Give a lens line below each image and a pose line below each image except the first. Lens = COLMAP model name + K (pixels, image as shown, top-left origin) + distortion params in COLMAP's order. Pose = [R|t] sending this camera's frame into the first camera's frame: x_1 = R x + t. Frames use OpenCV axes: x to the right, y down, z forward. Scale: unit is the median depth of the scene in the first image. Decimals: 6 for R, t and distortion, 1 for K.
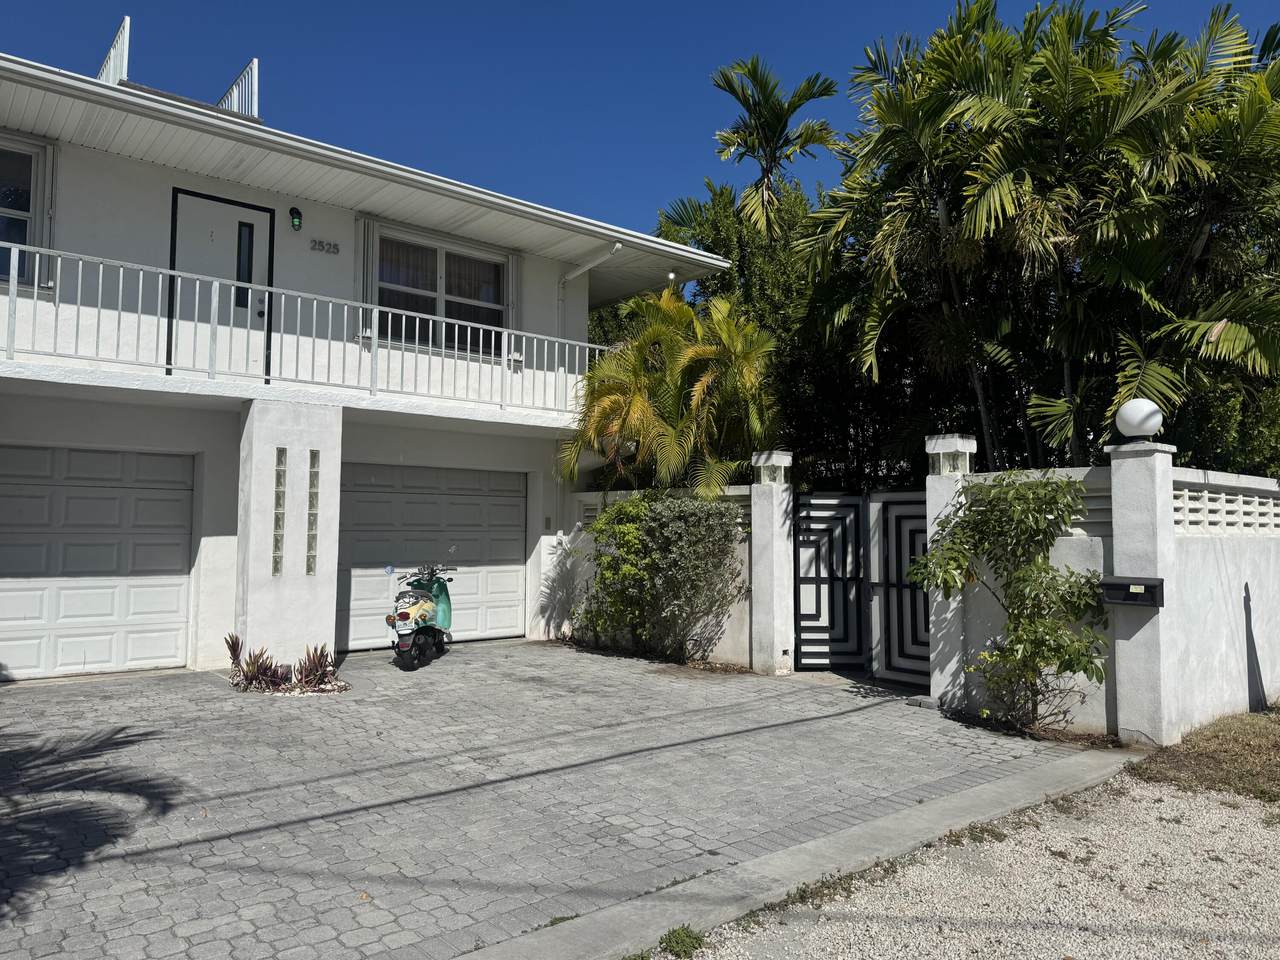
lens RADIAL K [[913.4, 0, 647.2], [0, 913.4, 475.3], [0, 0, 1]] dist [0.110469, -0.144187]
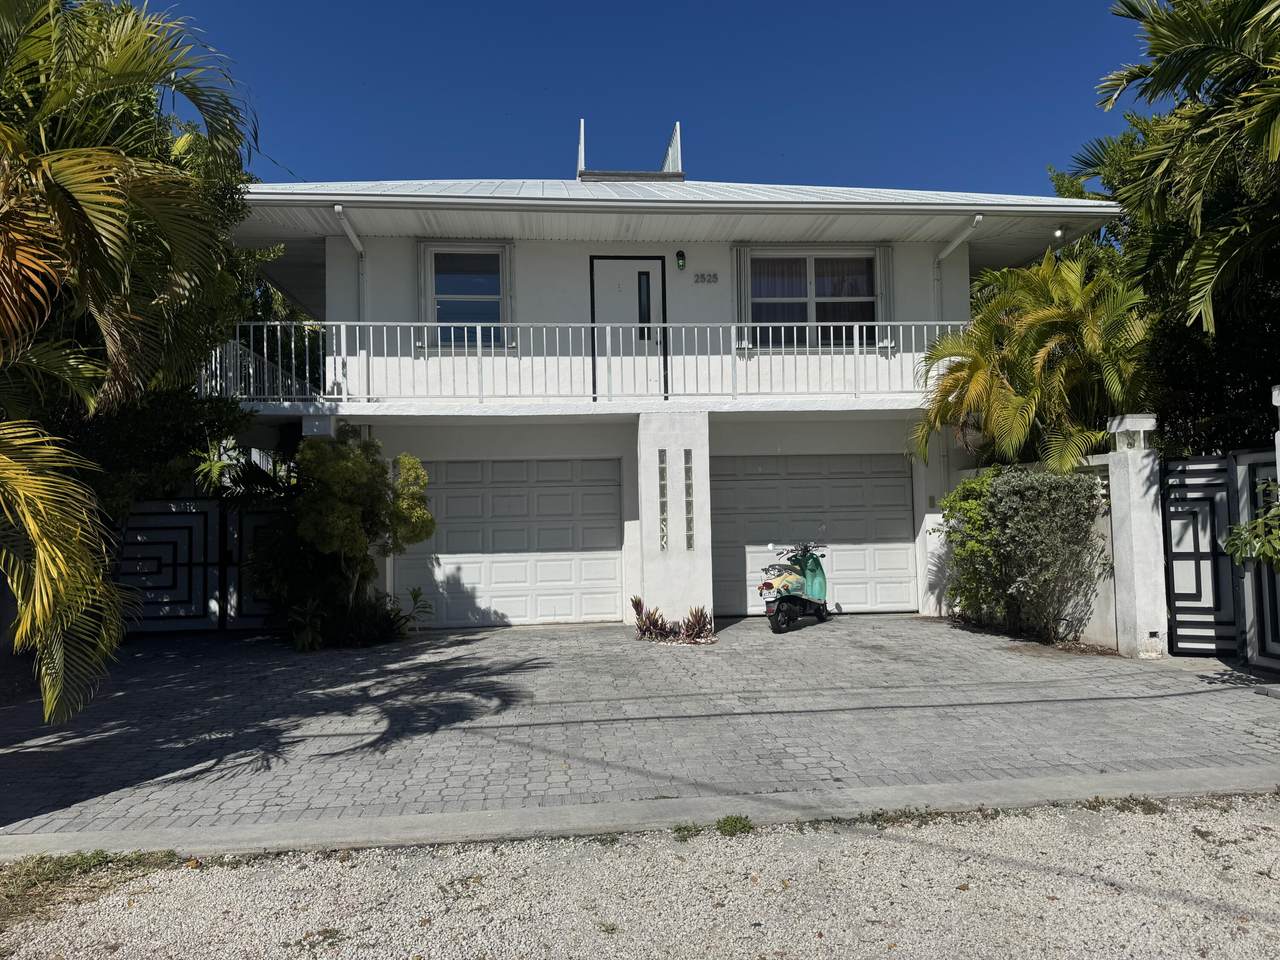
lens RADIAL K [[913.4, 0, 647.2], [0, 913.4, 475.3], [0, 0, 1]] dist [0.110469, -0.144187]
pose [[0.833329, -0.051956, -0.550331, 0.247180], [0.061749, 0.998091, -0.000725, 0.004629], [0.549318, -0.033378, 0.834947, -0.043287]]
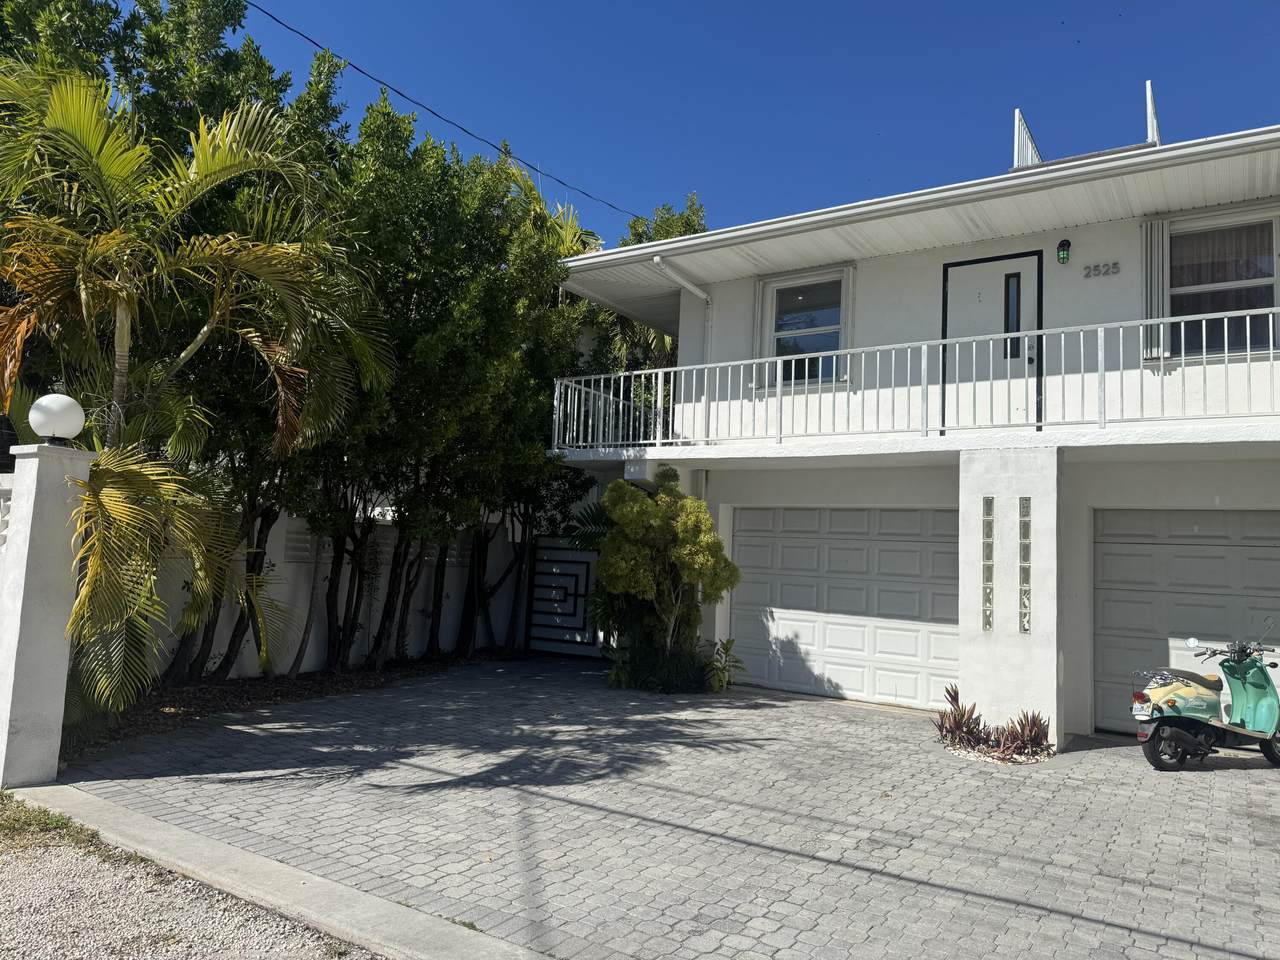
lens RADIAL K [[915.8, 0, 607.5], [0, 915.8, 466.6], [0, 0, 1]] dist [0.086936, -0.148148]
pose [[0.264510, -0.093734, -0.959817, 0.395361], [0.012826, 0.995519, -0.093686, 0.021910], [0.964298, 0.012470, 0.264527, 0.331959]]
